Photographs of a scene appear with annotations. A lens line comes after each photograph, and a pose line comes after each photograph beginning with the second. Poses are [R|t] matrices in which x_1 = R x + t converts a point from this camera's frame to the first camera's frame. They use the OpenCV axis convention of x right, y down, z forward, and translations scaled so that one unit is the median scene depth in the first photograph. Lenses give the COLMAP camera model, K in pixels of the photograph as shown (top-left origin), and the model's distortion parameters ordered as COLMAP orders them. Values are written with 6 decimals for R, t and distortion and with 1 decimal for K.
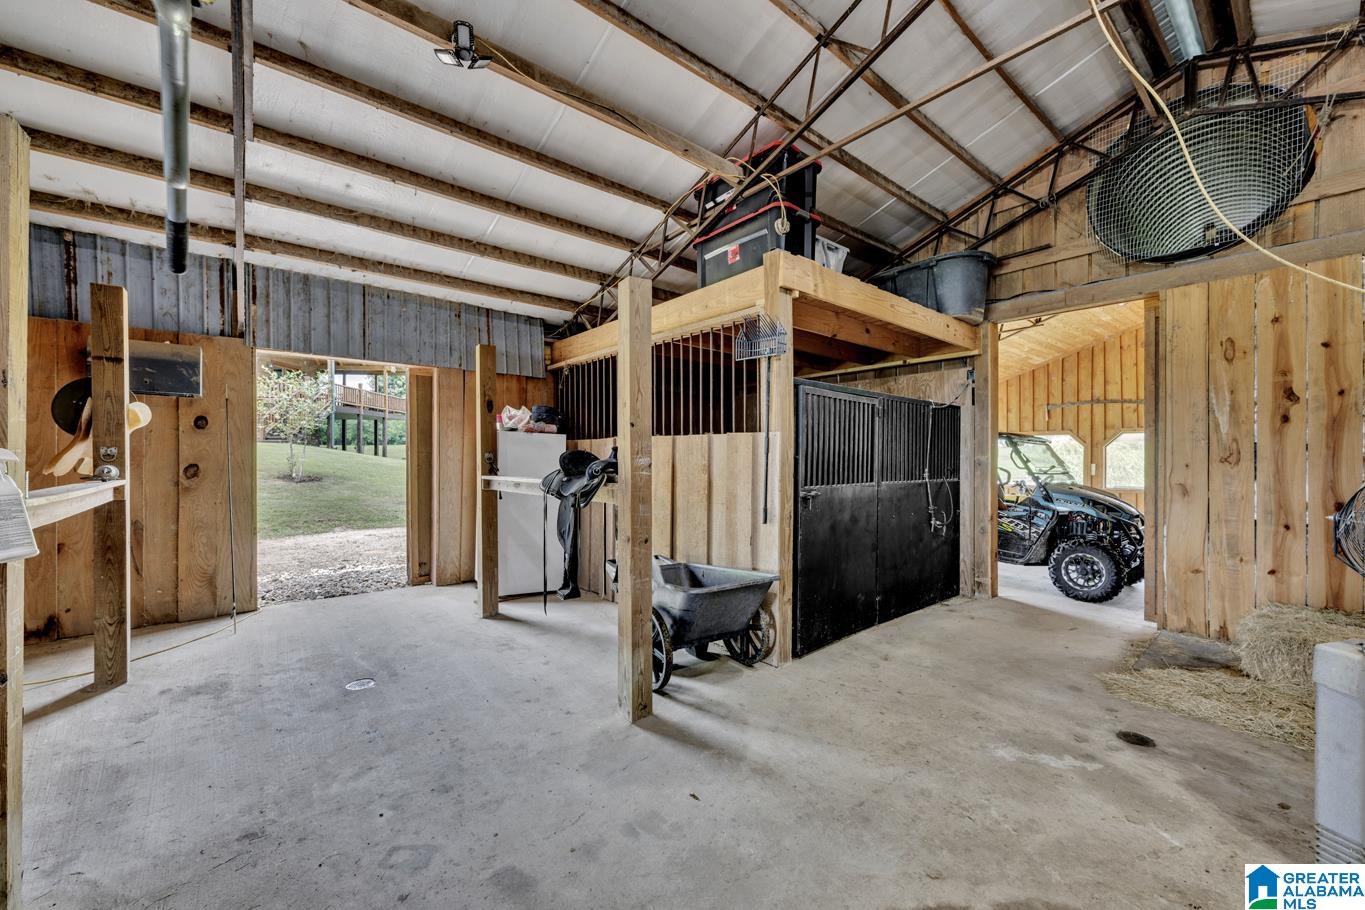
lens RADIAL K [[537.3, 0, 683.1], [0, 537.3, 460.0], [0, 0, 1]] dist [0.000783, 0.000035]
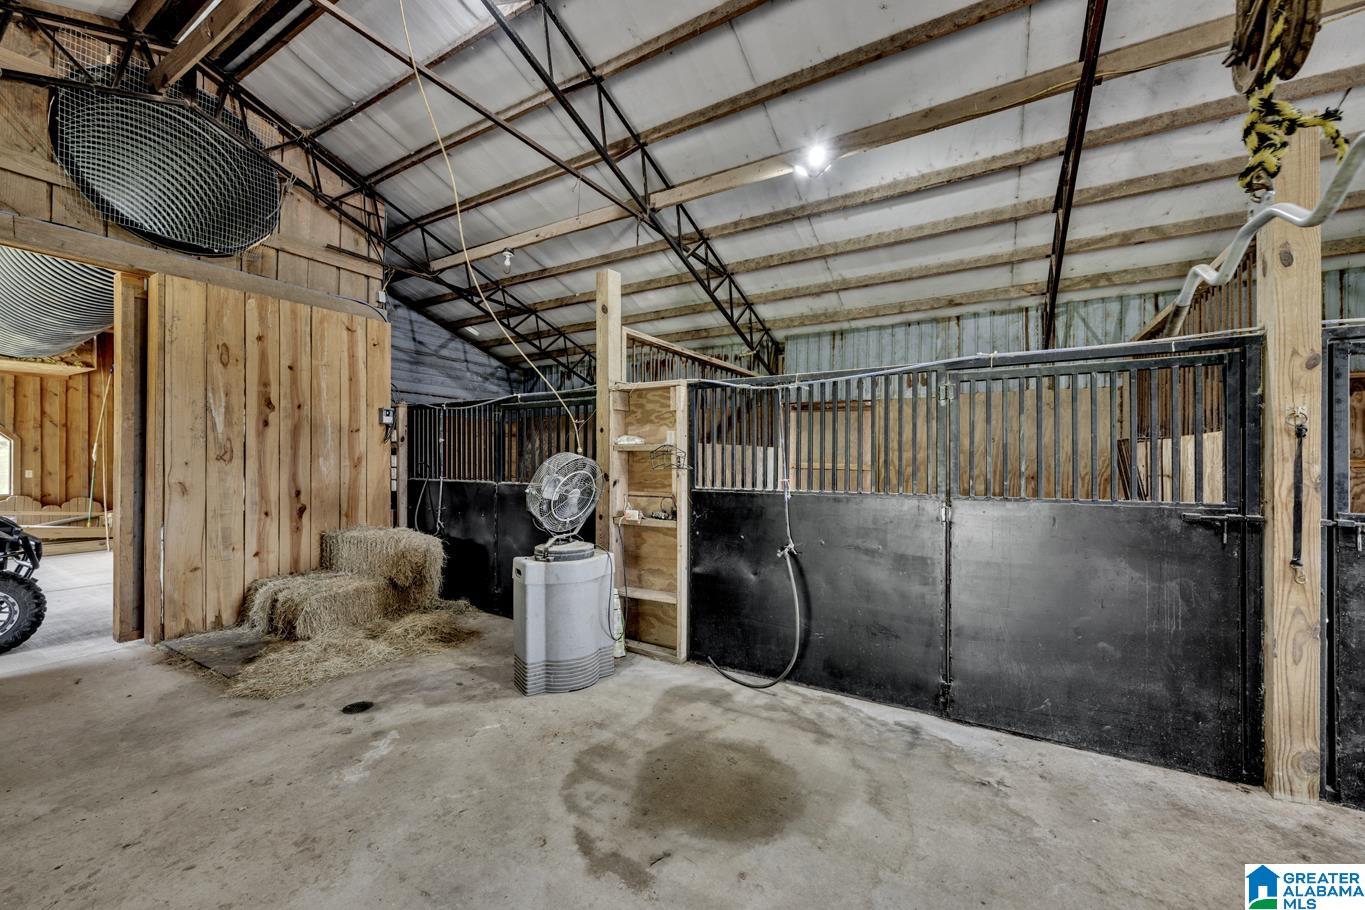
lens RADIAL K [[537.3, 0, 683.1], [0, 537.3, 460.0], [0, 0, 1]] dist [0.000783, 0.000035]
pose [[-0.324846, -0.004615, 0.945756, -0.298947], [-0.002305, 0.999989, 0.004088, -0.002022], [-0.945764, -0.000851, -0.324853, 0.498012]]
